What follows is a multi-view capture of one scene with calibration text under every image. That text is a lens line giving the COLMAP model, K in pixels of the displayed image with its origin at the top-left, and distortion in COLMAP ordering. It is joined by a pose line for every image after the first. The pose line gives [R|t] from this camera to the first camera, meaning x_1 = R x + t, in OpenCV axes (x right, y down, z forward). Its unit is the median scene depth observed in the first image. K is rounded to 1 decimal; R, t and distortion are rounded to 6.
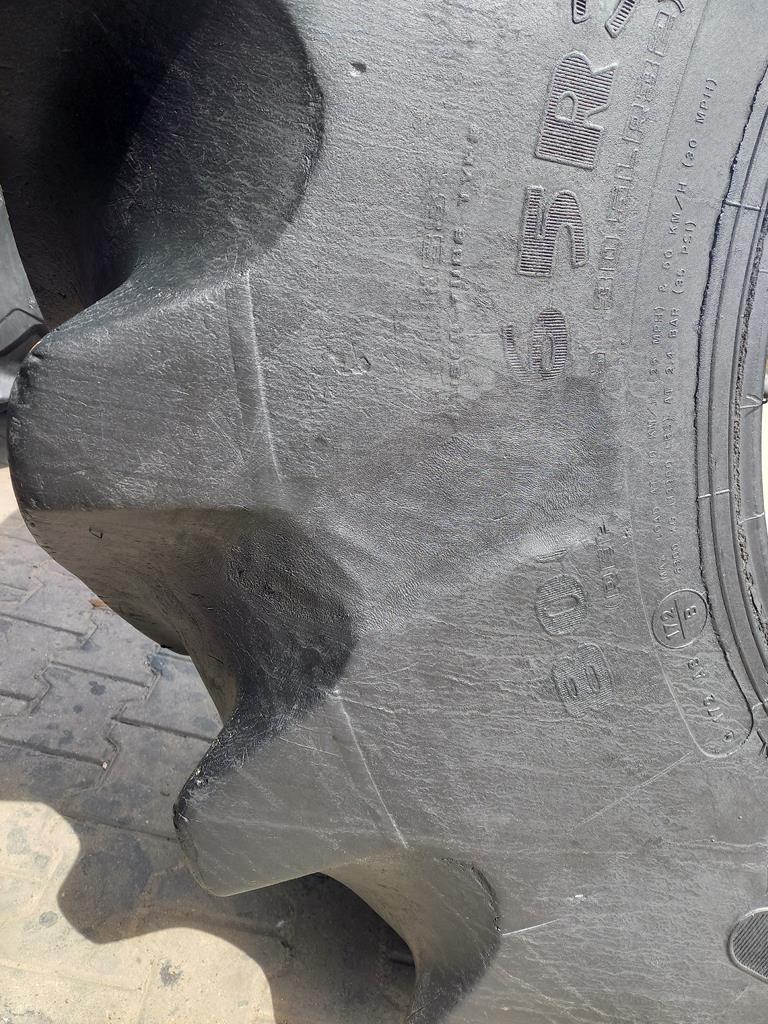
lens RADIAL K [[743.9, 0, 399.1], [0, 743.9, 512.1], [0, 0, 1]] dist [0.050957, -0.053081]
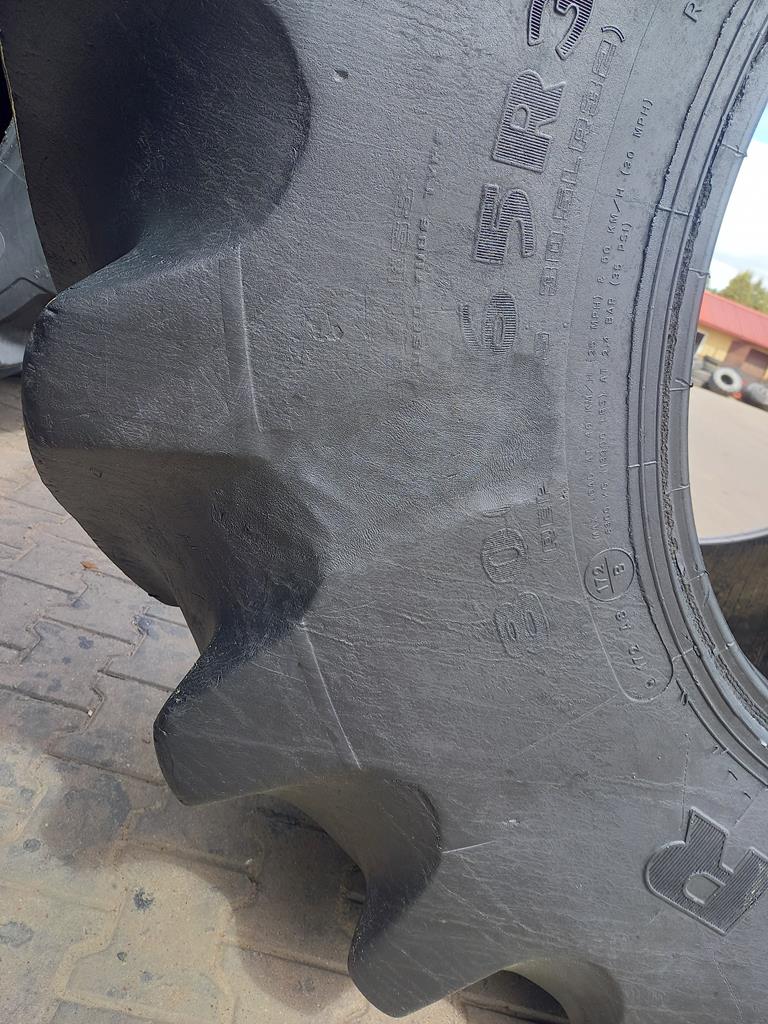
lens RADIAL K [[743.9, 0, 399.1], [0, 743.9, 512.1], [0, 0, 1]] dist [0.050957, -0.053081]
pose [[0.998809, 0.047778, 0.009887, 0.042329], [-0.047873, 0.998807, 0.009651, 0.053588], [-0.009415, -0.010112, 0.999905, -0.130825]]
